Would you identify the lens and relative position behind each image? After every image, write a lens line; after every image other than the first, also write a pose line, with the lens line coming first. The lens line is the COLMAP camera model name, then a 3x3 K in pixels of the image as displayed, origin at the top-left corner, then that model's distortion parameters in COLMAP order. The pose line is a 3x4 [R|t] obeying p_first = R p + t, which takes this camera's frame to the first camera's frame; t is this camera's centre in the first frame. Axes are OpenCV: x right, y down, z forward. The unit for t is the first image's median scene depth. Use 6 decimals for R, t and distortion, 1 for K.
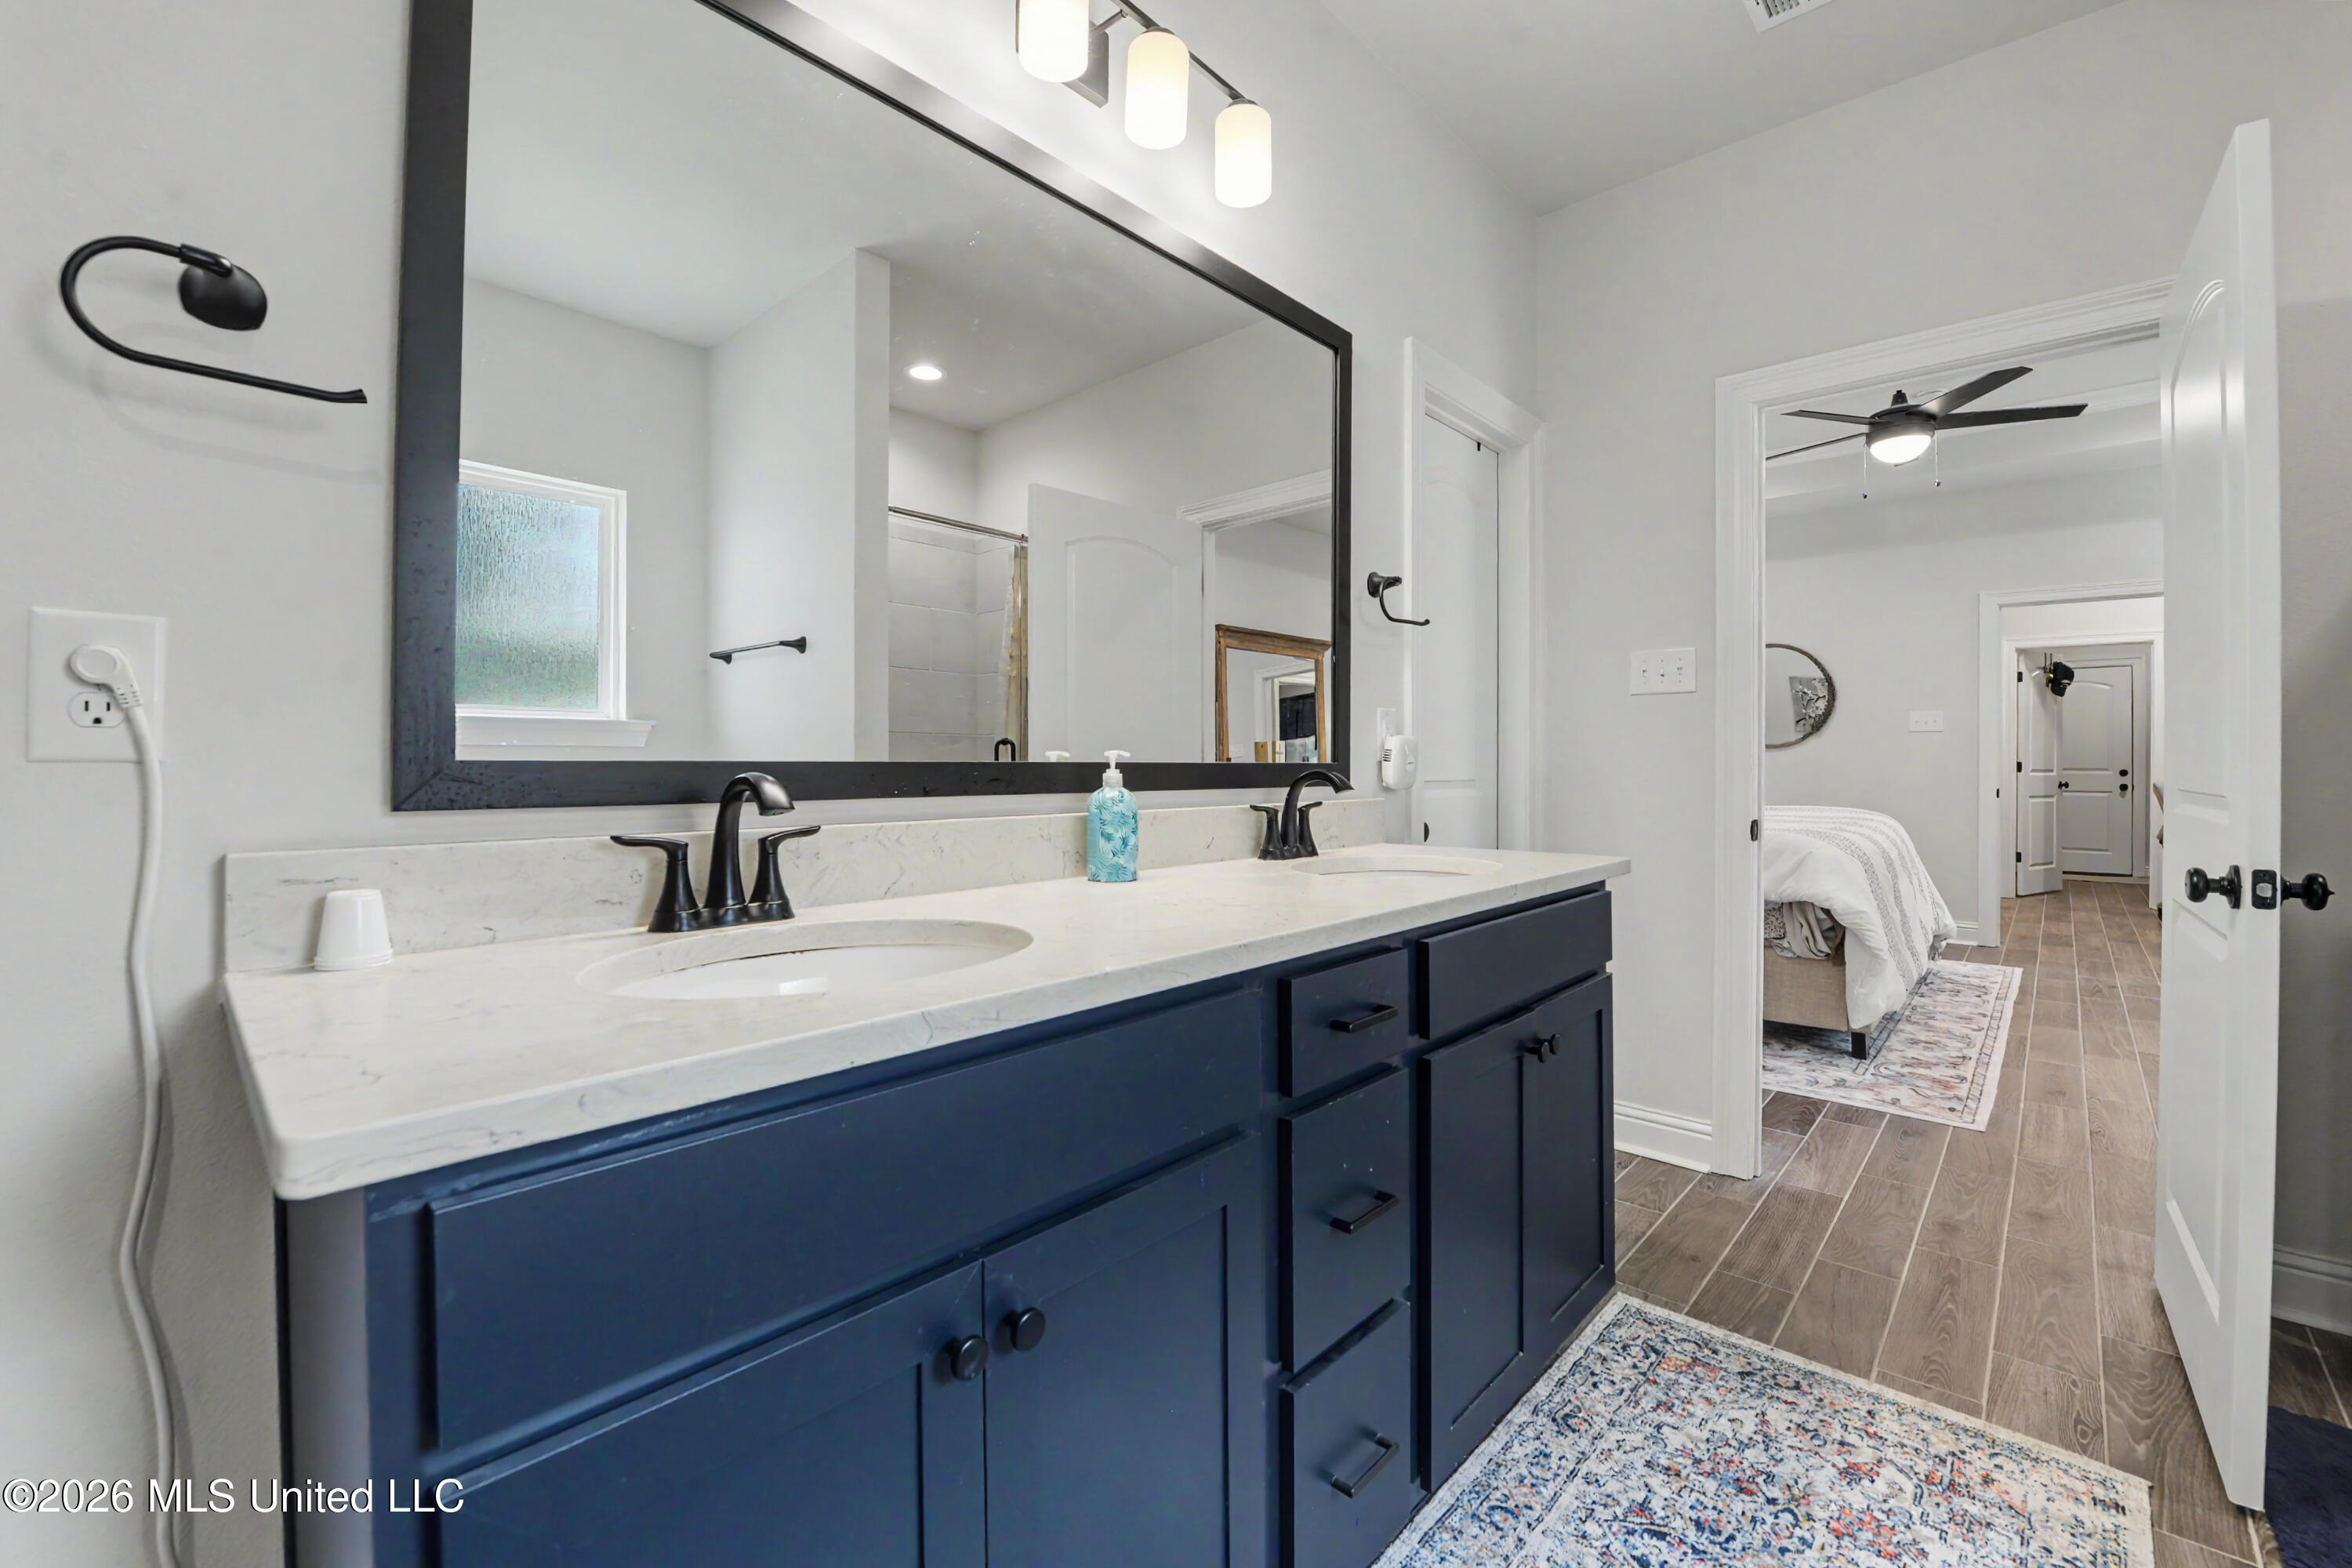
lens RADIAL K [[937.3, 0, 1171.3], [0, 937.3, 774.3], [0, 0, 1]] dist [-0.013855, -0.000337]
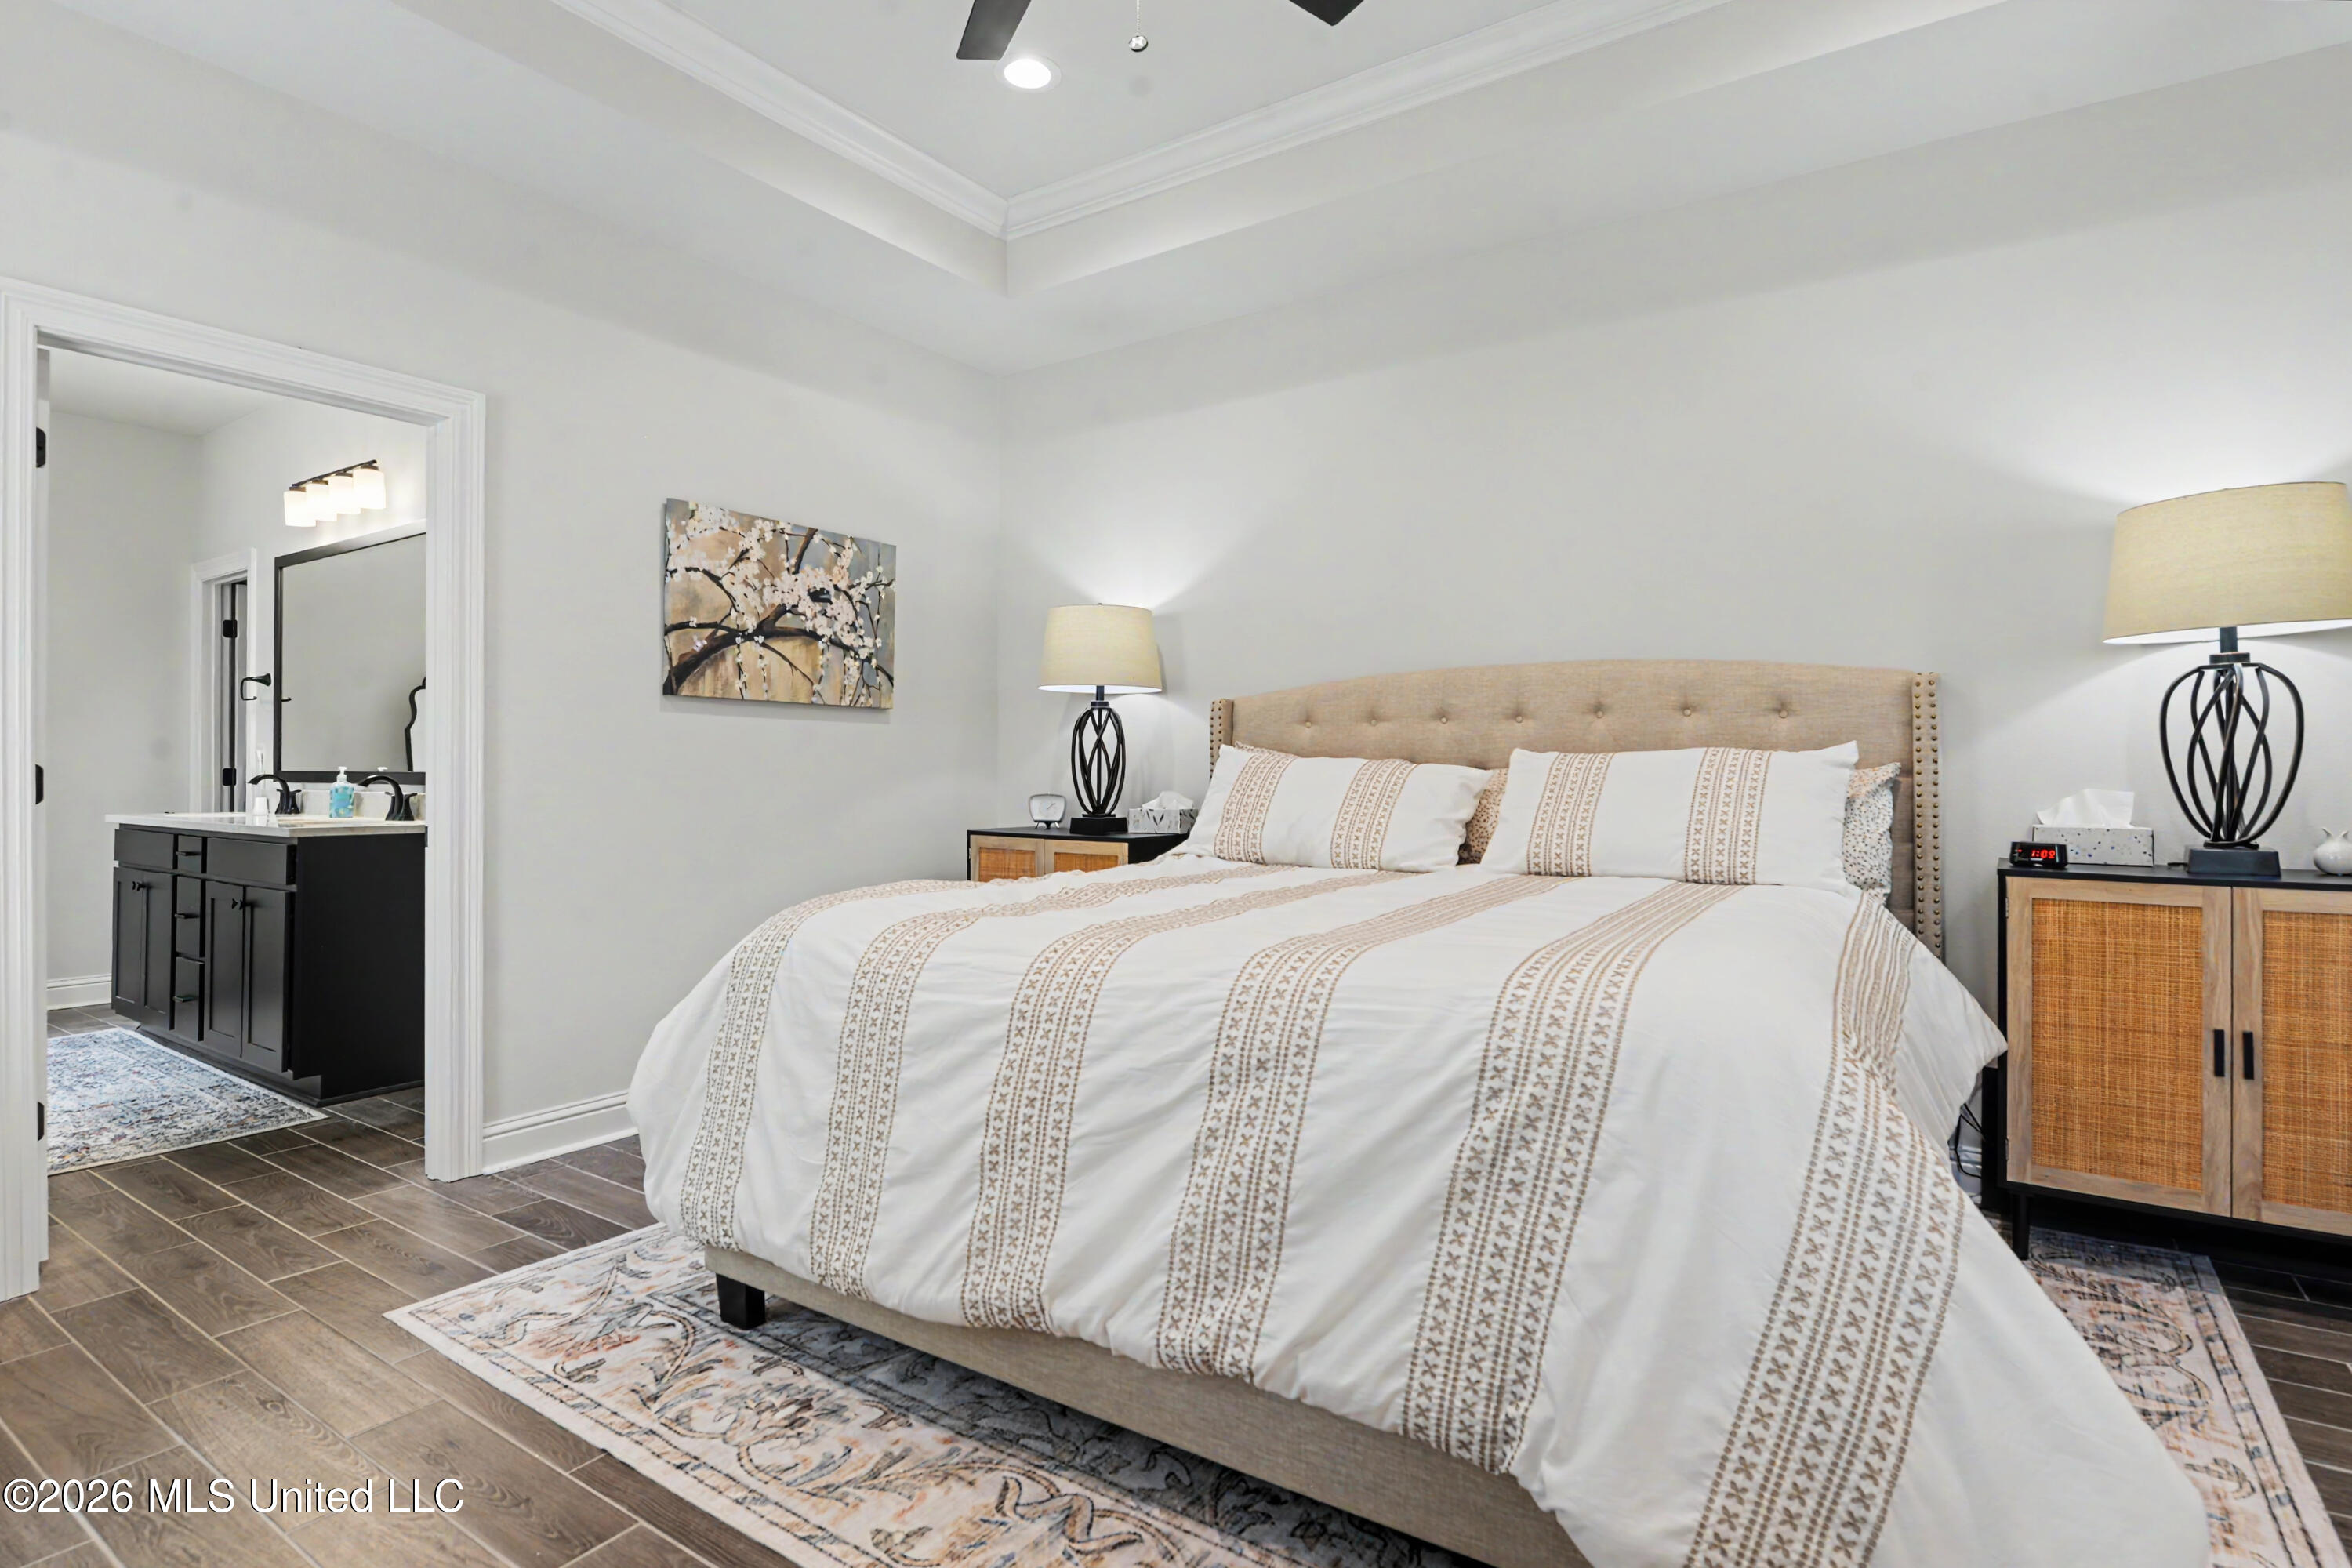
lens RADIAL K [[1175.4, 0, 1178.4], [0, 1175.4, 782.4], [0, 0, 1]] dist [-0.000734, -0.000017]
pose [[0.164882, 0.002293, -0.986311, 2.157382], [-0.011901, 0.999929, 0.000335, -0.006822], [0.986241, 0.011683, 0.164898, 1.694557]]
